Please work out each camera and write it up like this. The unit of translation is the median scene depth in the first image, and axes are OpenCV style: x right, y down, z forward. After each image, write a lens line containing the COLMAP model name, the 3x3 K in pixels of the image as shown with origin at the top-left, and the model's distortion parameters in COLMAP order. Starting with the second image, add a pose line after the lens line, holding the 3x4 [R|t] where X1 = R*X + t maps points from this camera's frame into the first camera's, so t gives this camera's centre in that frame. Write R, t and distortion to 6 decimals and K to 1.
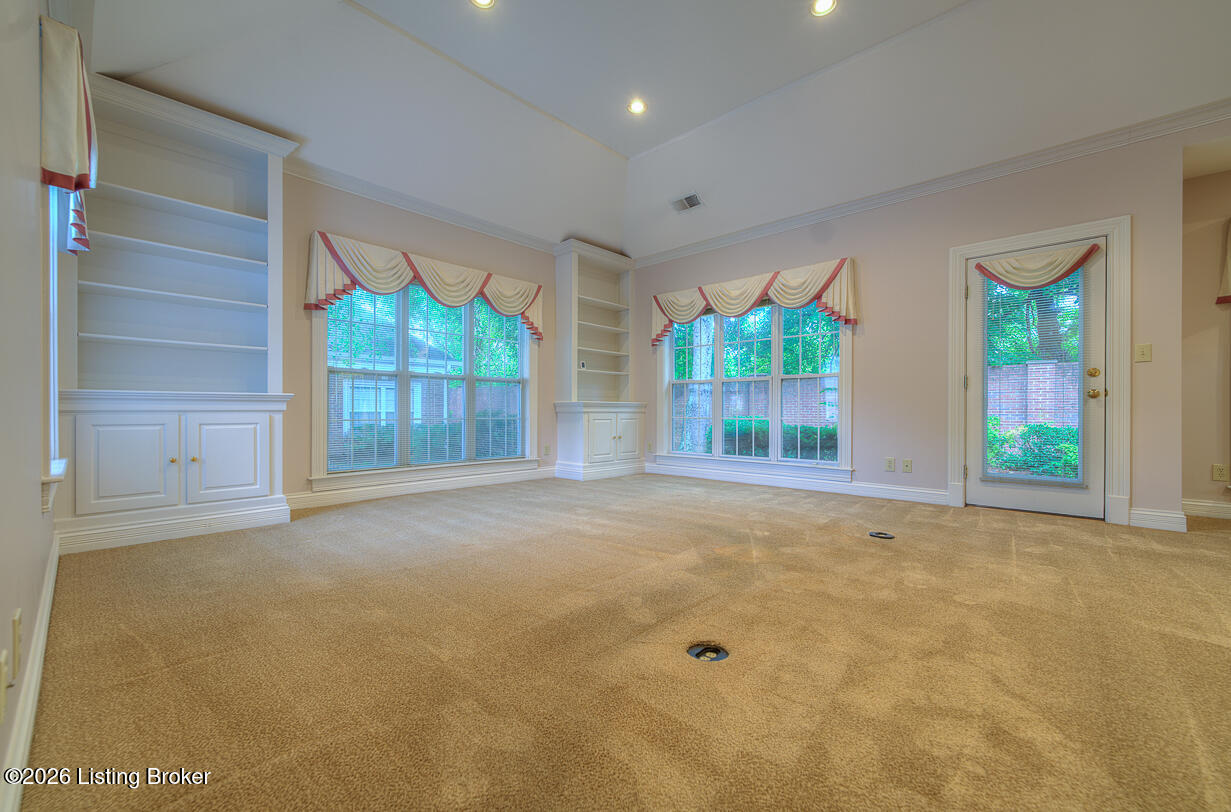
lens RADIAL K [[496.5, 0, 614.2], [0, 496.5, 410.5], [0, 0, 1]] dist [0.002250, 0.000477]
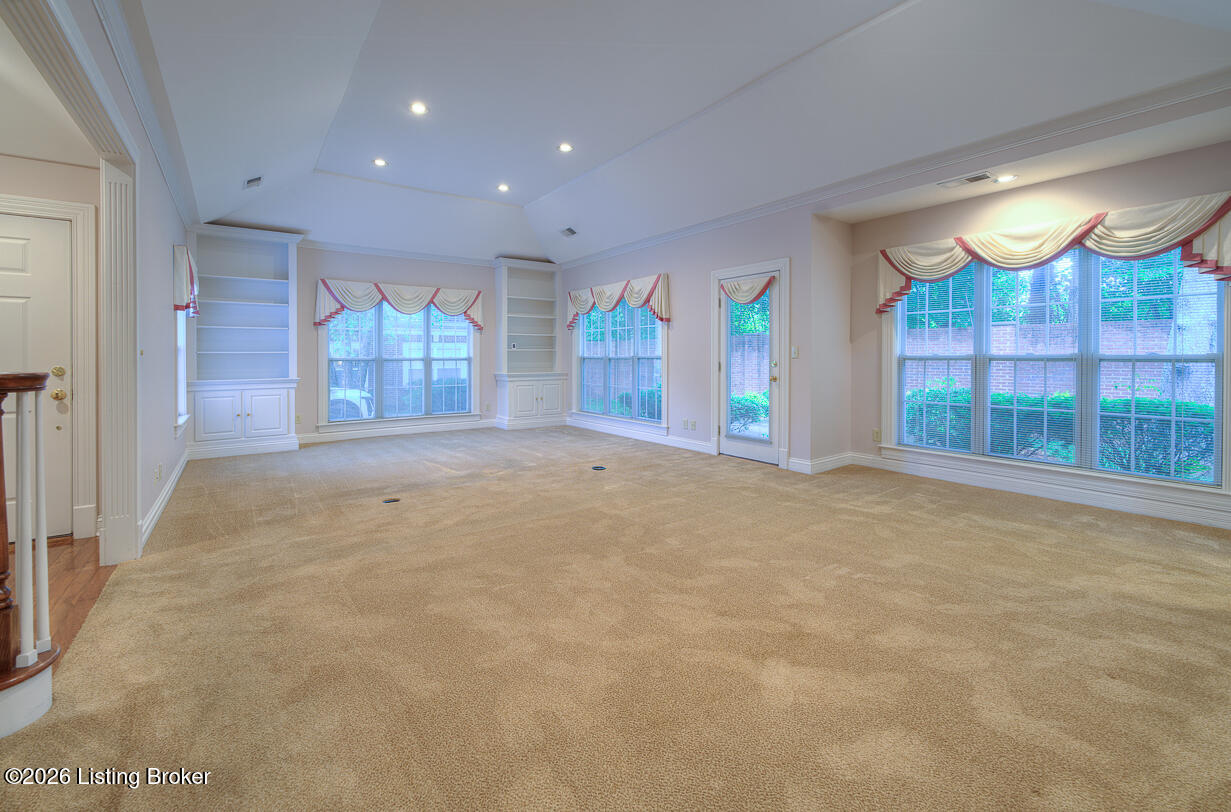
lens RADIAL K [[509.6, 0, 599.8], [0, 509.6, 354.0], [0, 0, 1]] dist [-0.000852, -0.000040]
pose [[0.978149, -0.007893, -0.207753, 0.625975], [0.006932, 0.999962, -0.005353, -0.081386], [0.207788, 0.003796, 0.978167, -0.450278]]
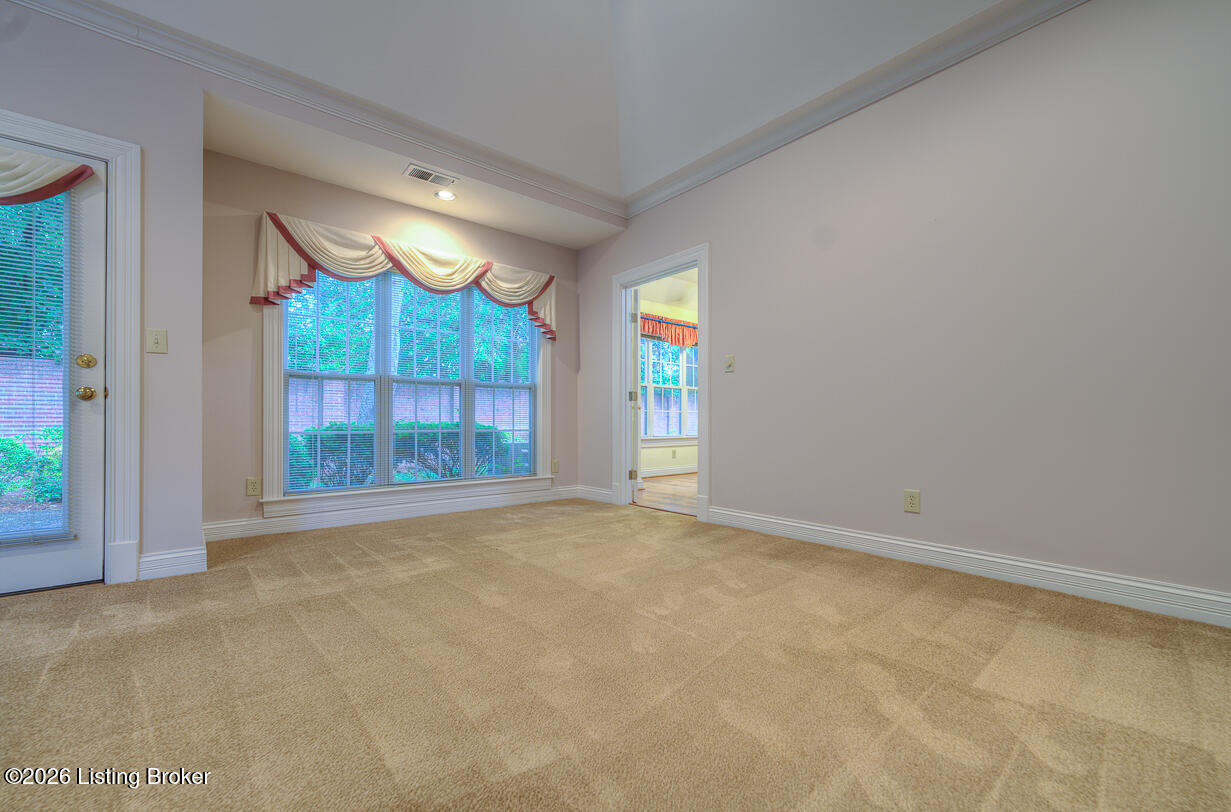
lens RADIAL K [[489.1, 0, 612.9], [0, 489.1, 420.1], [0, 0, 1]] dist [-0.000360, -0.000091]
pose [[0.128396, -0.001493, 0.991722, 0.333060], [-0.002192, 0.999996, 0.001789, -0.001122], [-0.991721, -0.002404, 0.128392, 0.184050]]
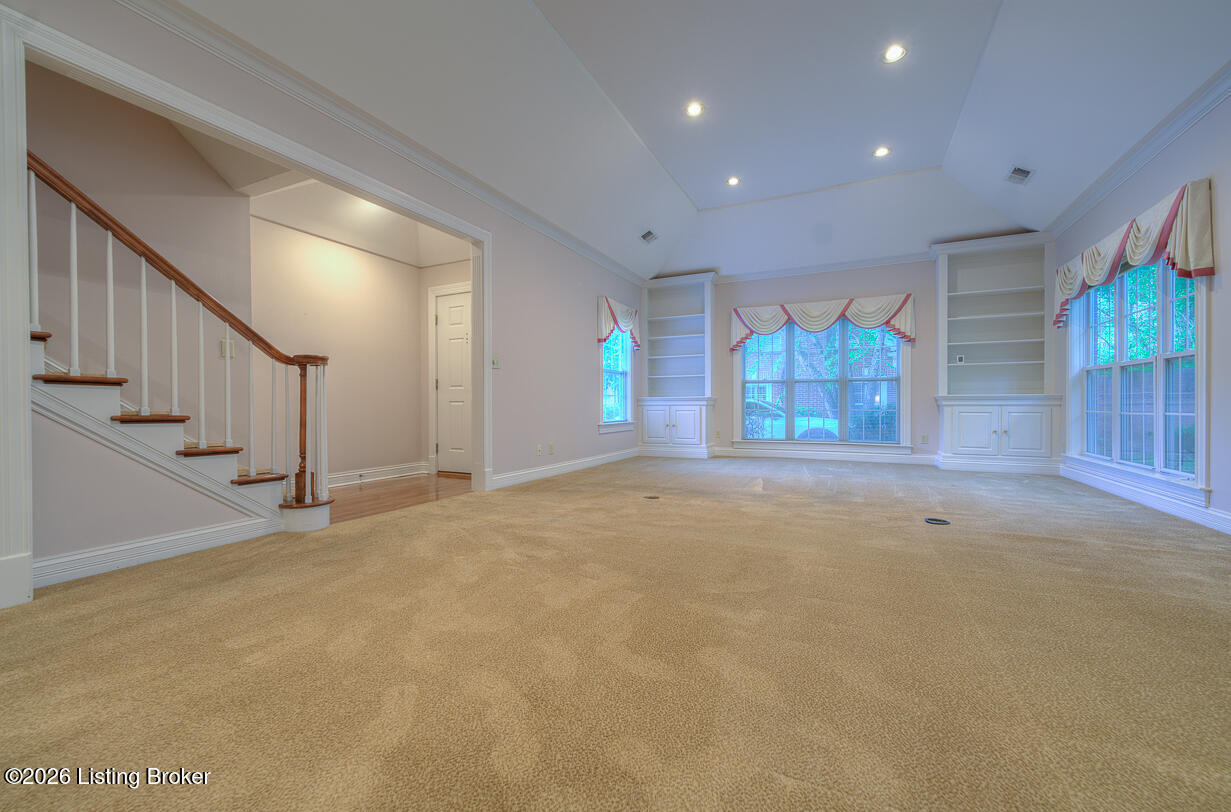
lens RADIAL K [[487.4, 0, 615.5], [0, 487.4, 406.0], [0, 0, 1]] dist [-0.002002, -0.000289]
pose [[0.295623, 0.000531, -0.955305, 0.928230], [0.004743, 0.999987, 0.002024, -0.000466], [0.955293, -0.005130, 0.295616, 0.028745]]
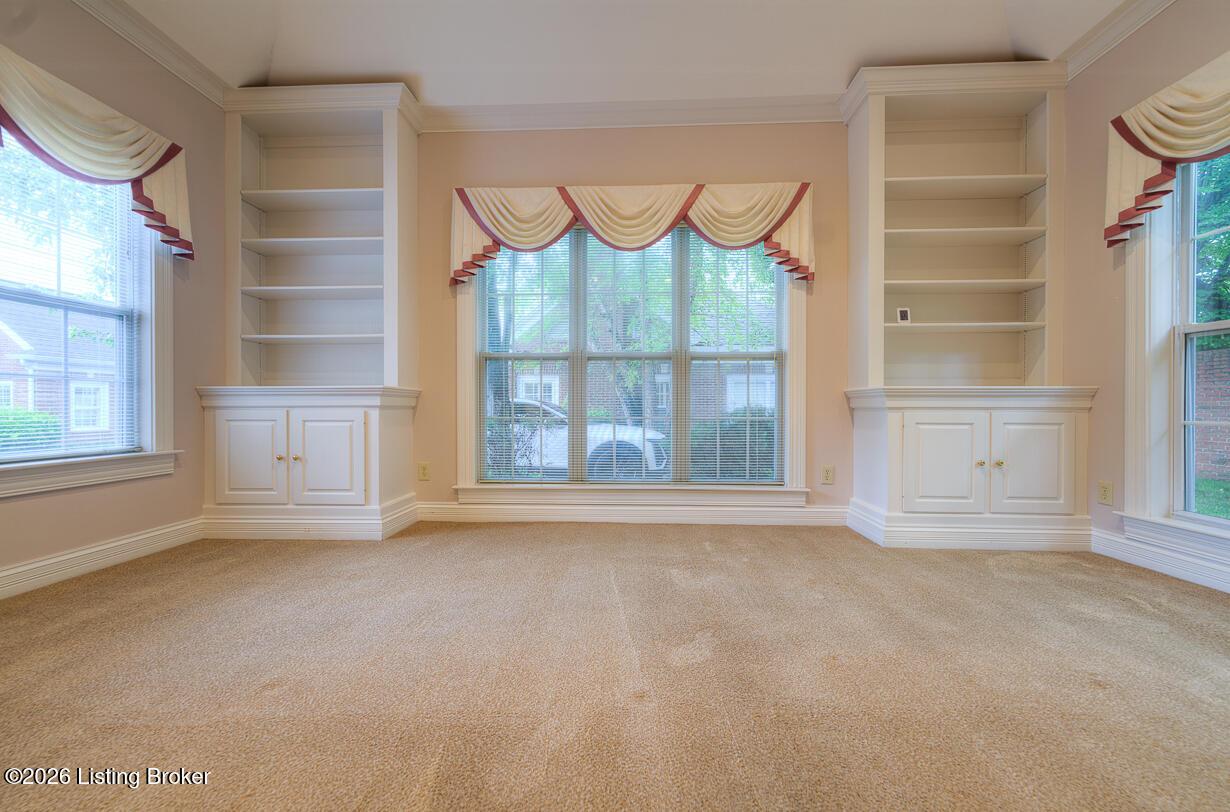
lens RADIAL K [[493.9, 0, 609.9], [0, 493.9, 407.3], [0, 0, 1]] dist [0.001552, 0.000350]
pose [[0.641505, -0.001403, -0.767118, 0.177885], [0.001761, 0.999998, -0.000357, 0.002671], [0.767117, -0.001122, 0.641506, 0.604471]]
